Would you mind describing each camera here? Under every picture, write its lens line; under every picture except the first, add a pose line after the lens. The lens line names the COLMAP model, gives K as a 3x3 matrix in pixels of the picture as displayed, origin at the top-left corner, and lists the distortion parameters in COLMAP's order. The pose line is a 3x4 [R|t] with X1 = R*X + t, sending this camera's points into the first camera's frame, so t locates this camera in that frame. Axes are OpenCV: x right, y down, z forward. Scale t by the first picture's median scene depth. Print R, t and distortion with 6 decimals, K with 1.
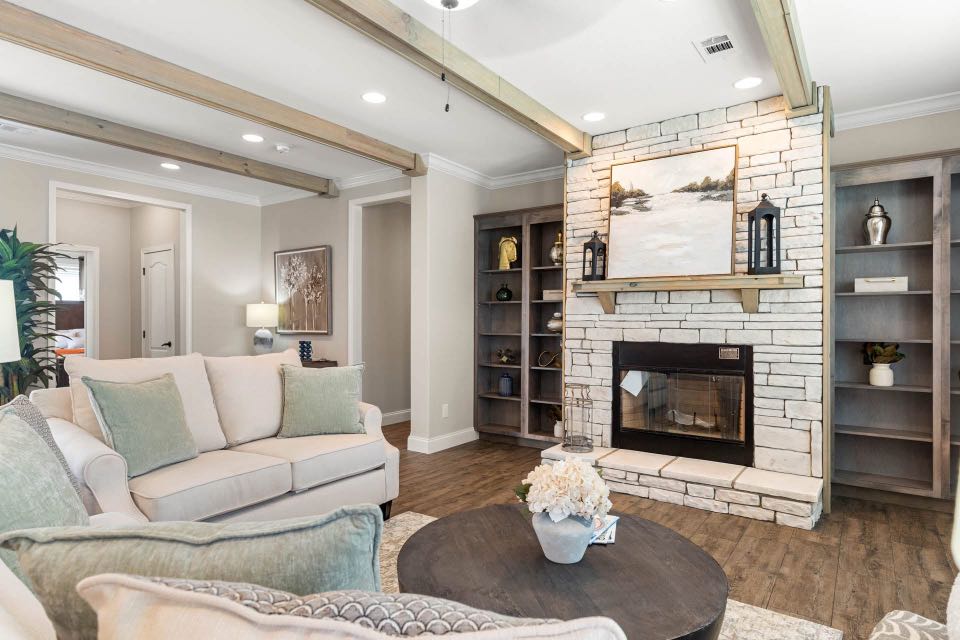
lens RADIAL K [[517.4, 0, 487.3], [0, 517.4, 323.2], [0, 0, 1]] dist [-0.000788, -0.000224]
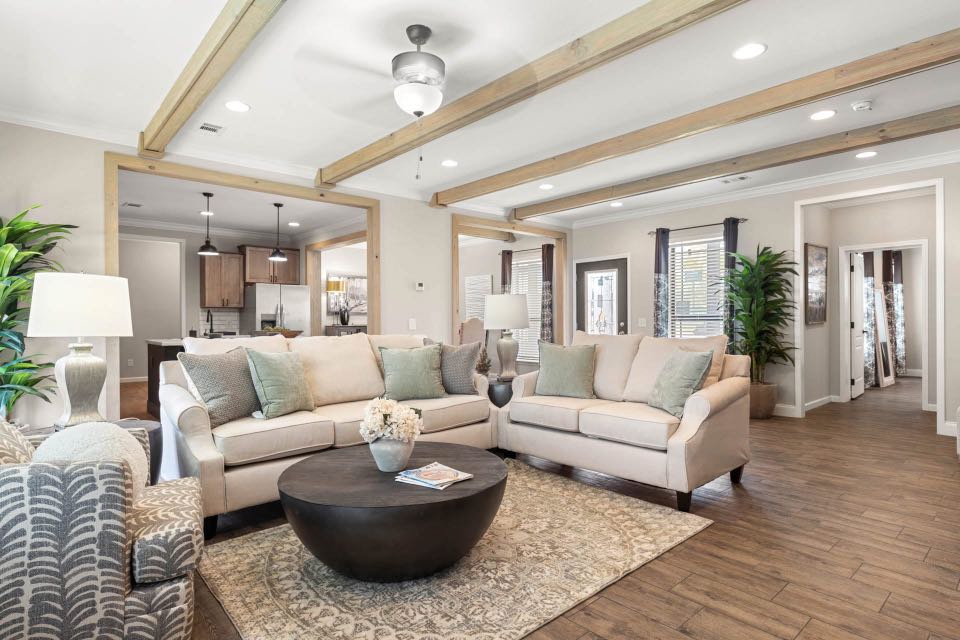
lens RADIAL K [[517.4, 0, 487.3], [0, 517.4, 323.2], [0, 0, 1]] dist [-0.000788, -0.000224]
pose [[-0.201098, -0.002104, -0.979569, 0.913355], [-0.001881, 0.999997, -0.001761, 0.033793], [0.979569, 0.001489, -0.201101, 0.927079]]
